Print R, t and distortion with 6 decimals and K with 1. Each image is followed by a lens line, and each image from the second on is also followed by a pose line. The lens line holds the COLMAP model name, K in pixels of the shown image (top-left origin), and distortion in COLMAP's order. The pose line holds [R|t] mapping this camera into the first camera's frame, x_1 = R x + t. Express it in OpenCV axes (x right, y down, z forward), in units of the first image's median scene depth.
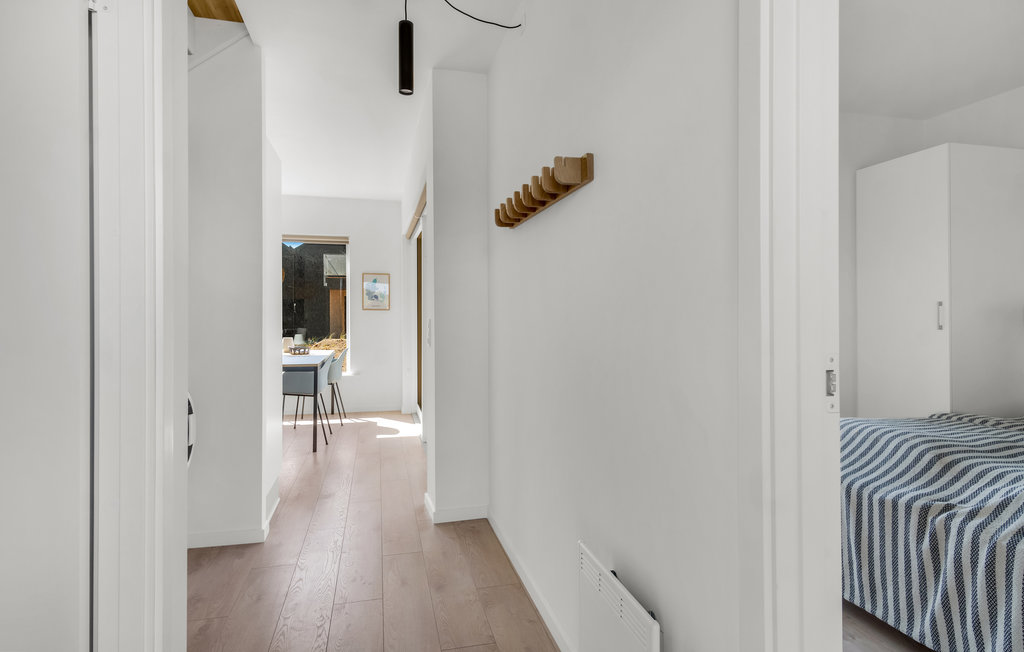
lens RADIAL K [[551.3, 0, 512.0], [0, 551.3, 326.0], [0, 0, 1]] dist [0.033490, 0.000886]
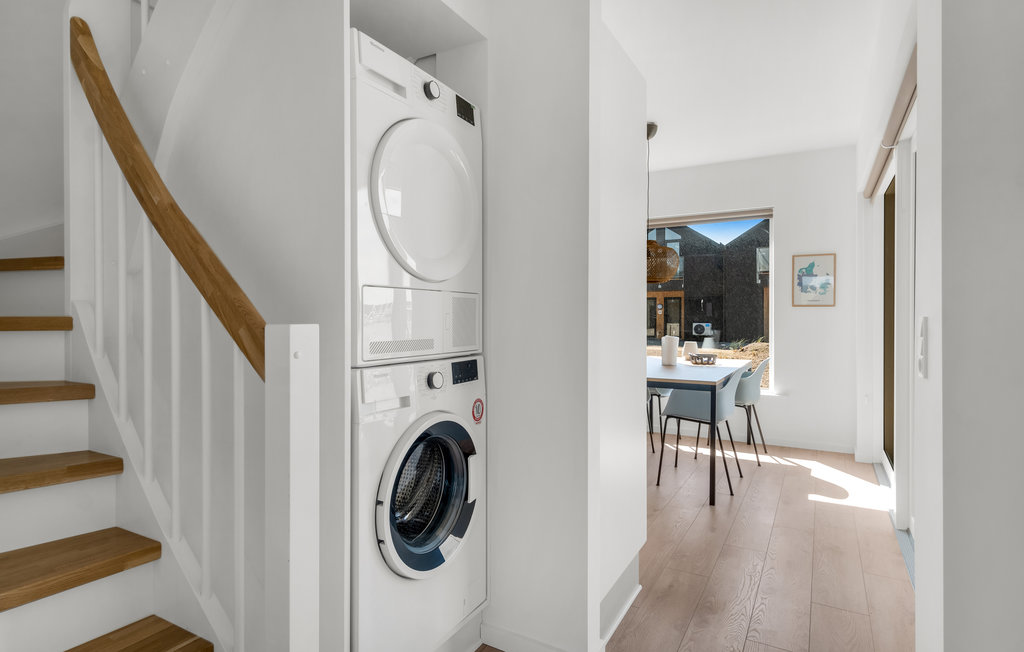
lens RADIAL K [[551.3, 0, 512.0], [0, 551.3, 326.0], [0, 0, 1]] dist [0.033490, 0.000886]
pose [[0.730878, 0.006071, -0.682481, -0.044514], [-0.007294, 0.999973, 0.001084, -0.001506], [0.682469, 0.004186, 0.730902, 0.235241]]
